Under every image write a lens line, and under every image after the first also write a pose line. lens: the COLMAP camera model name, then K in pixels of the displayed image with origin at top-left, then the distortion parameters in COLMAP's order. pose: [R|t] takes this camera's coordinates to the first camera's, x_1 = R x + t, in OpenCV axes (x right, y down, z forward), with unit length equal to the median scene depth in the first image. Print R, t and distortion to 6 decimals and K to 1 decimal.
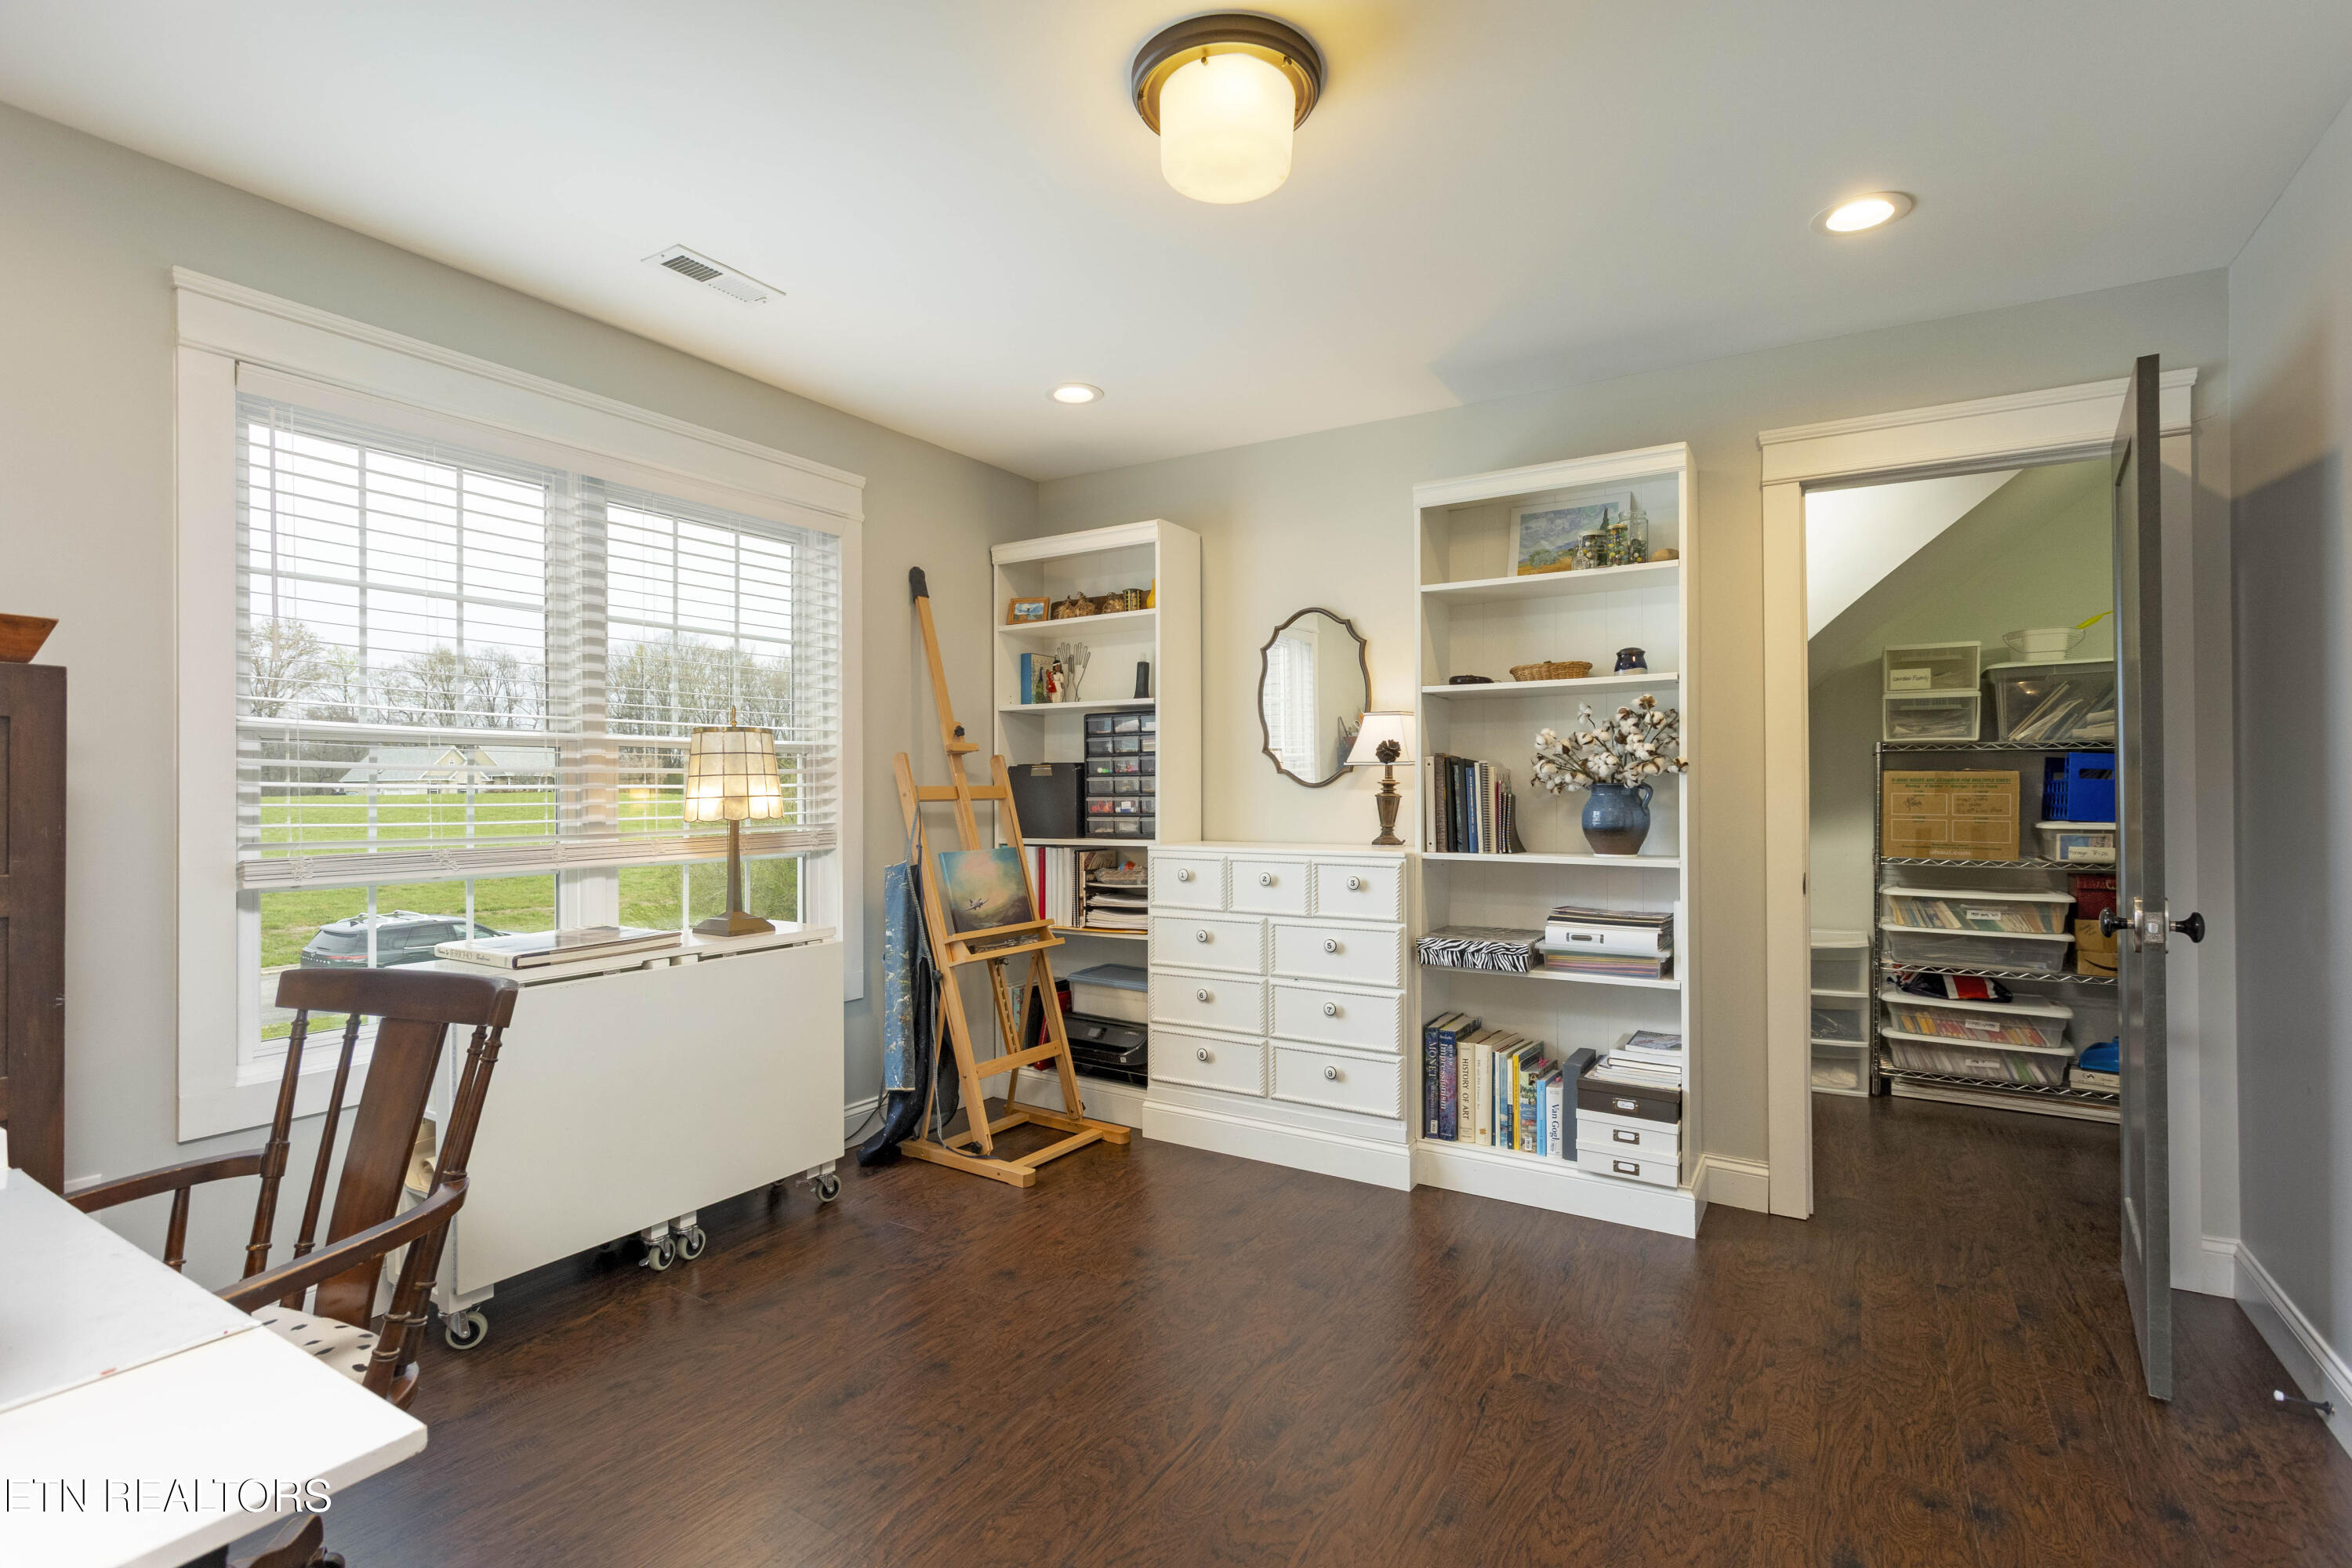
lens RADIAL K [[1091.5, 0, 1068.8], [0, 1091.5, 785.3], [0, 0, 1]] dist [0.002077, 0.000124]
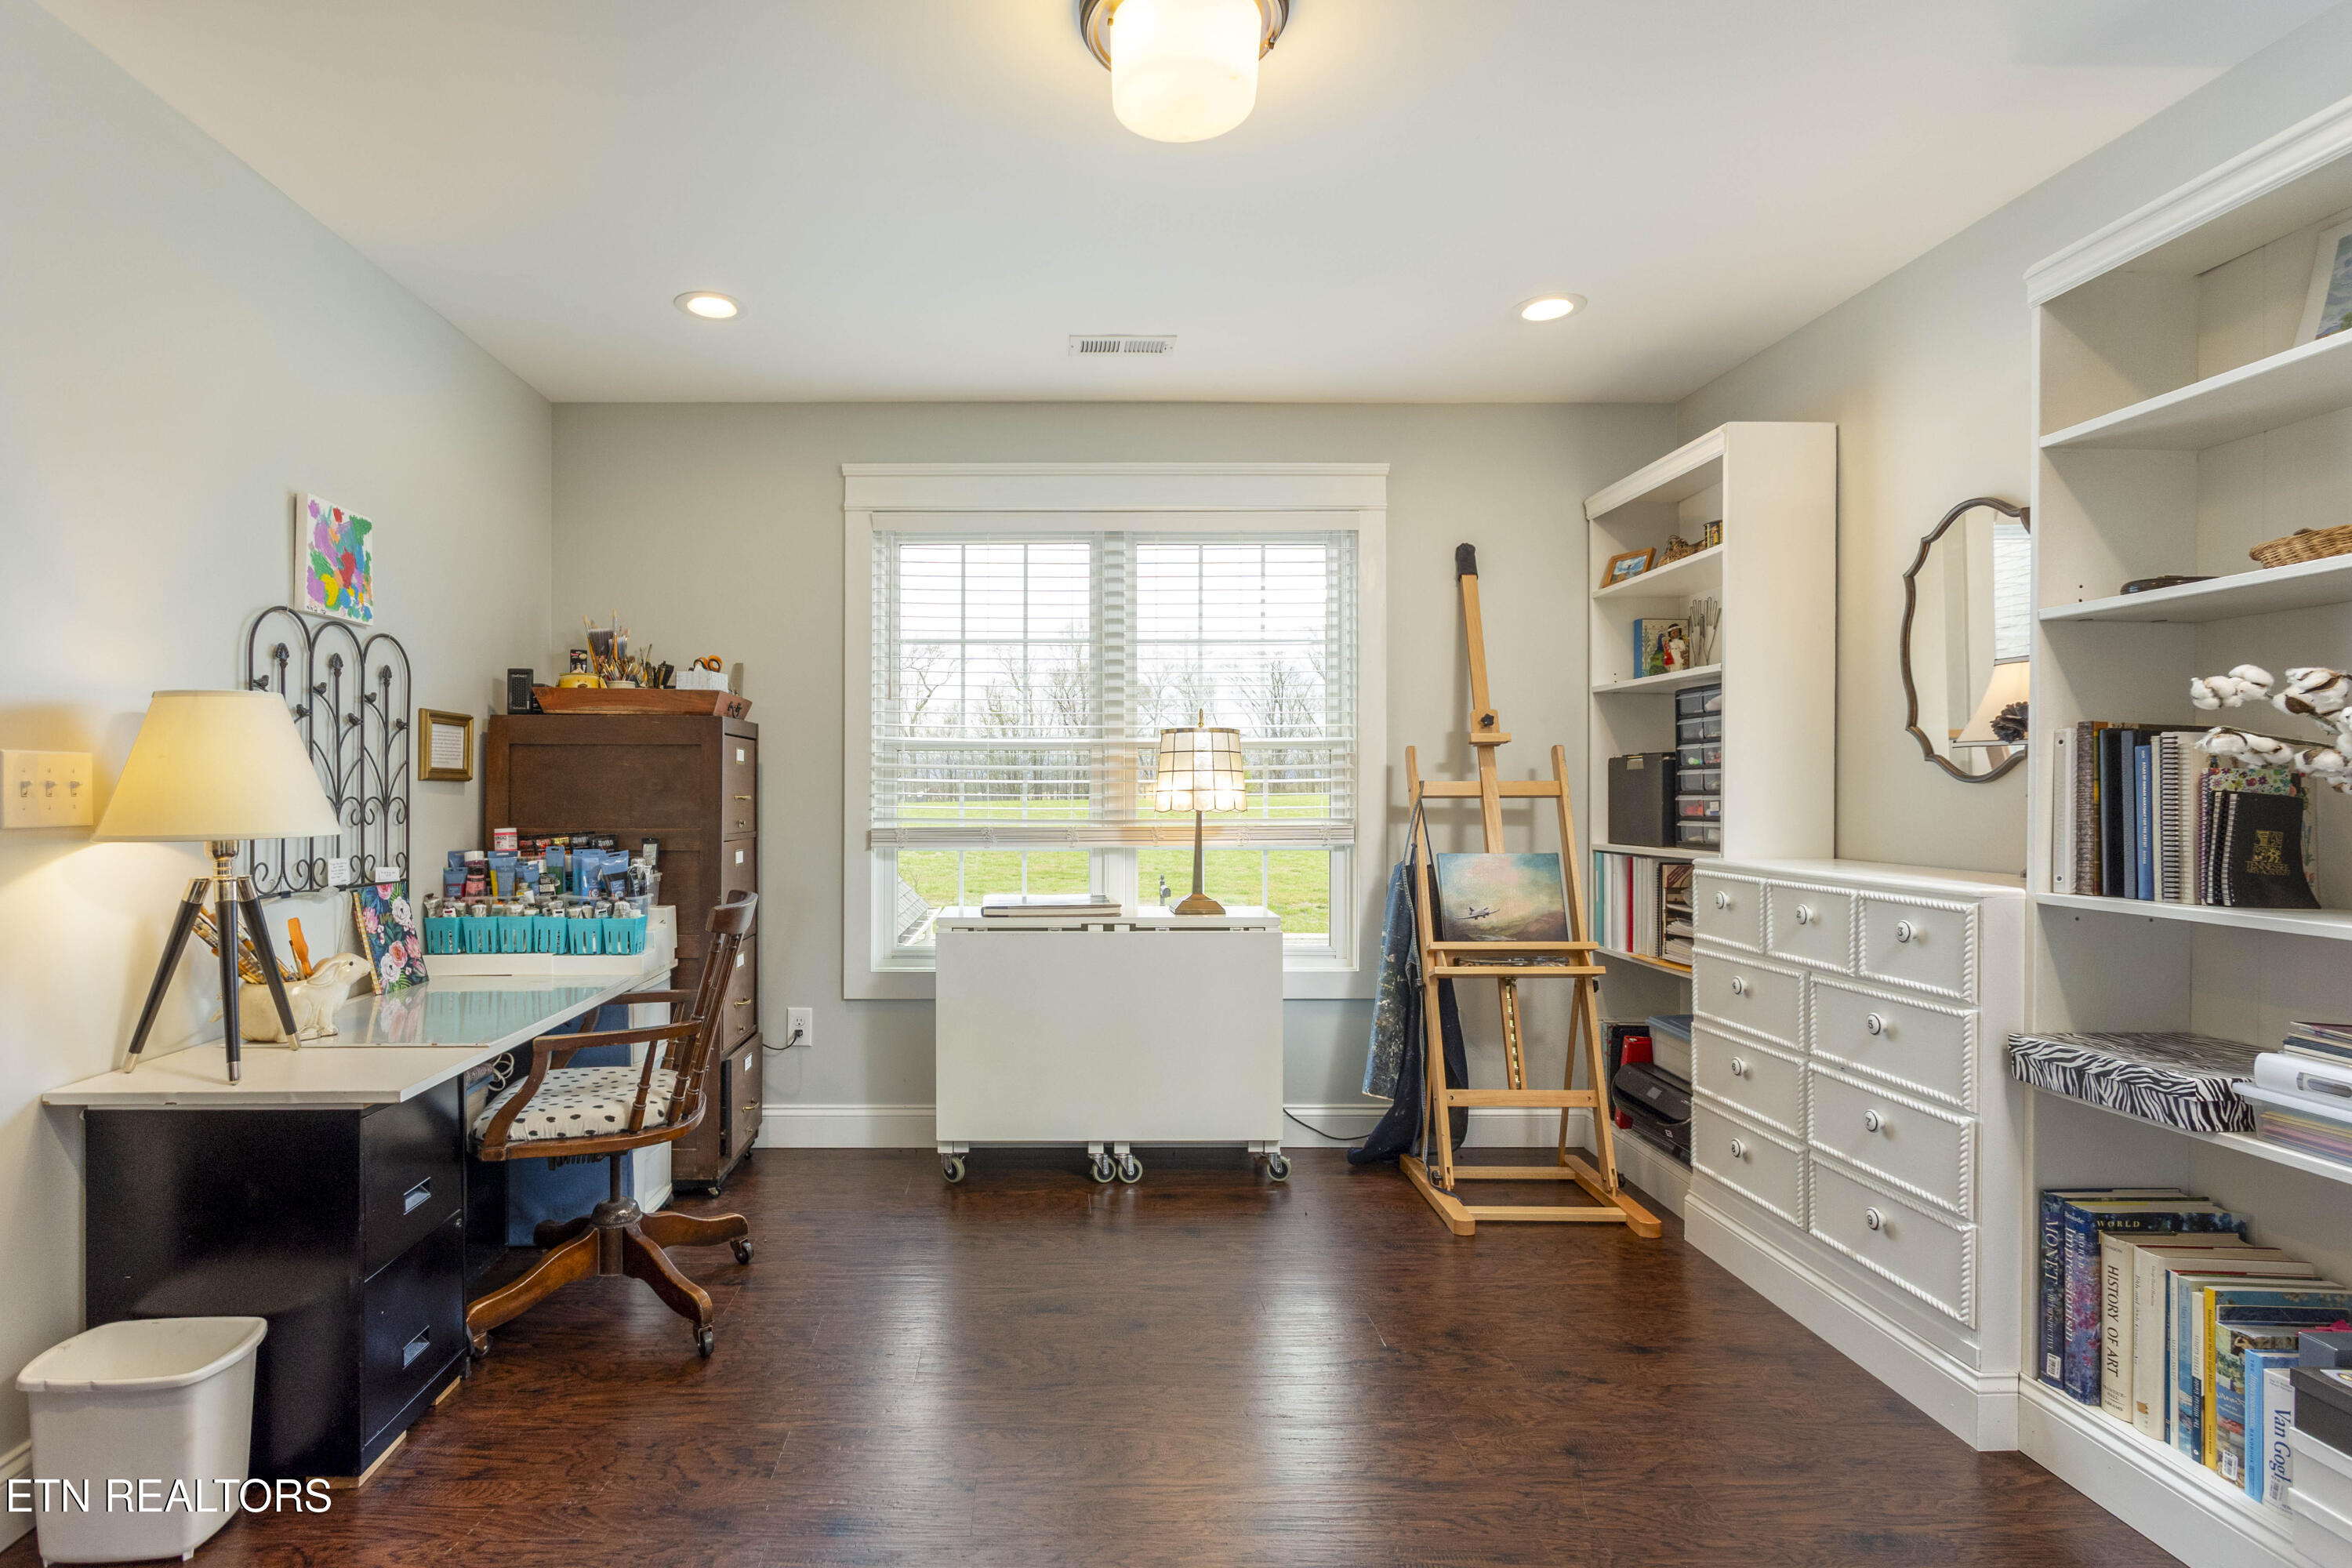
lens RADIAL K [[1091.5, 0, 1068.8], [0, 1091.5, 785.3], [0, 0, 1]] dist [0.002077, 0.000124]
pose [[0.576557, 0.001906, -0.817054, 0.507042], [0.000173, 0.999997, 0.002454, 0.002103], [0.817057, -0.001556, 0.576555, 0.236489]]
